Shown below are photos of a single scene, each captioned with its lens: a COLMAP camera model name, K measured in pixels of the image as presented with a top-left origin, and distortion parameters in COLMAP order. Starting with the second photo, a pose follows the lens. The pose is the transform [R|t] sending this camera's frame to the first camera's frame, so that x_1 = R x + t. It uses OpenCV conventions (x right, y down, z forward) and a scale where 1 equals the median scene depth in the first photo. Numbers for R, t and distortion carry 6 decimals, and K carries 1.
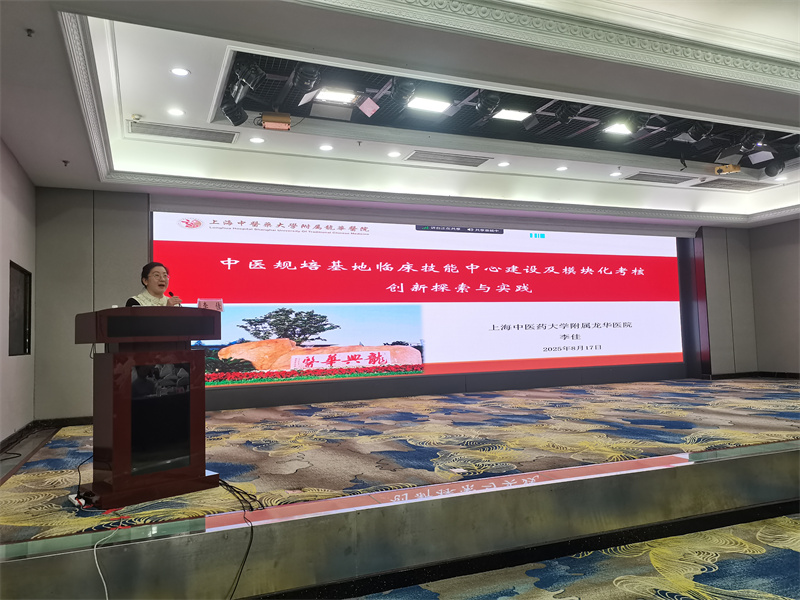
lens RADIAL K [[607.5, 0, 398.4], [0, 607.5, 299.7], [0, 0, 1]] dist [0.053716, -0.042962]
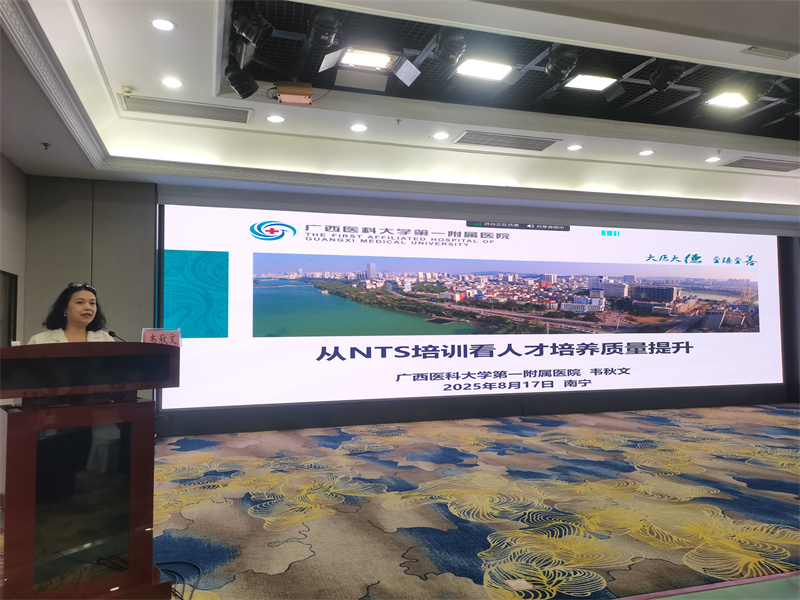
lens RADIAL K [[607.5, 0, 398.4], [0, 607.5, 299.7], [0, 0, 1]] dist [0.053716, -0.042962]
pose [[0.996237, 0.015539, -0.085266, 0.011726], [-0.014614, 0.999828, 0.011458, -0.029386], [0.085429, -0.010169, 0.996292, 0.202681]]
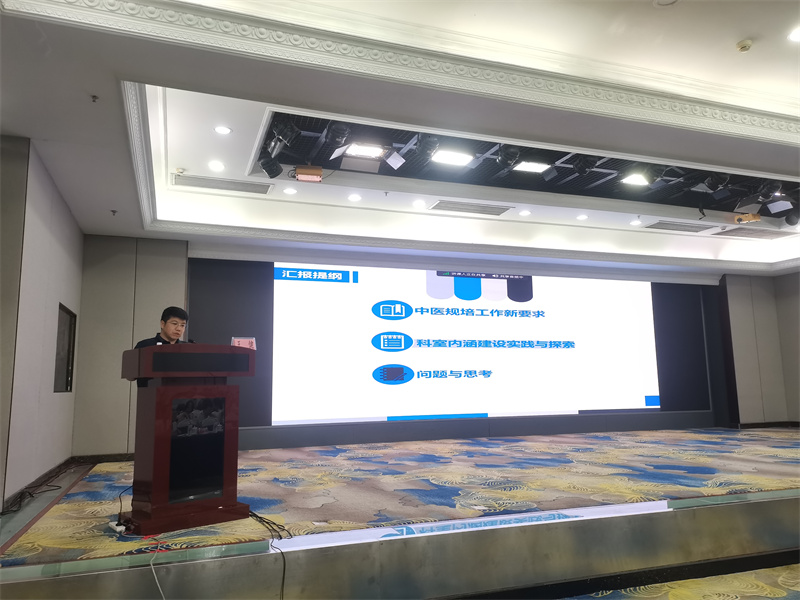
lens RADIAL K [[607.5, 0, 398.4], [0, 607.5, 299.7], [0, 0, 1]] dist [0.053716, -0.042962]
pose [[0.999138, 0.005882, -0.041091, 0.001765], [-0.009001, 0.997058, -0.076120, 0.006957], [0.040523, 0.076424, 0.996252, -0.037595]]
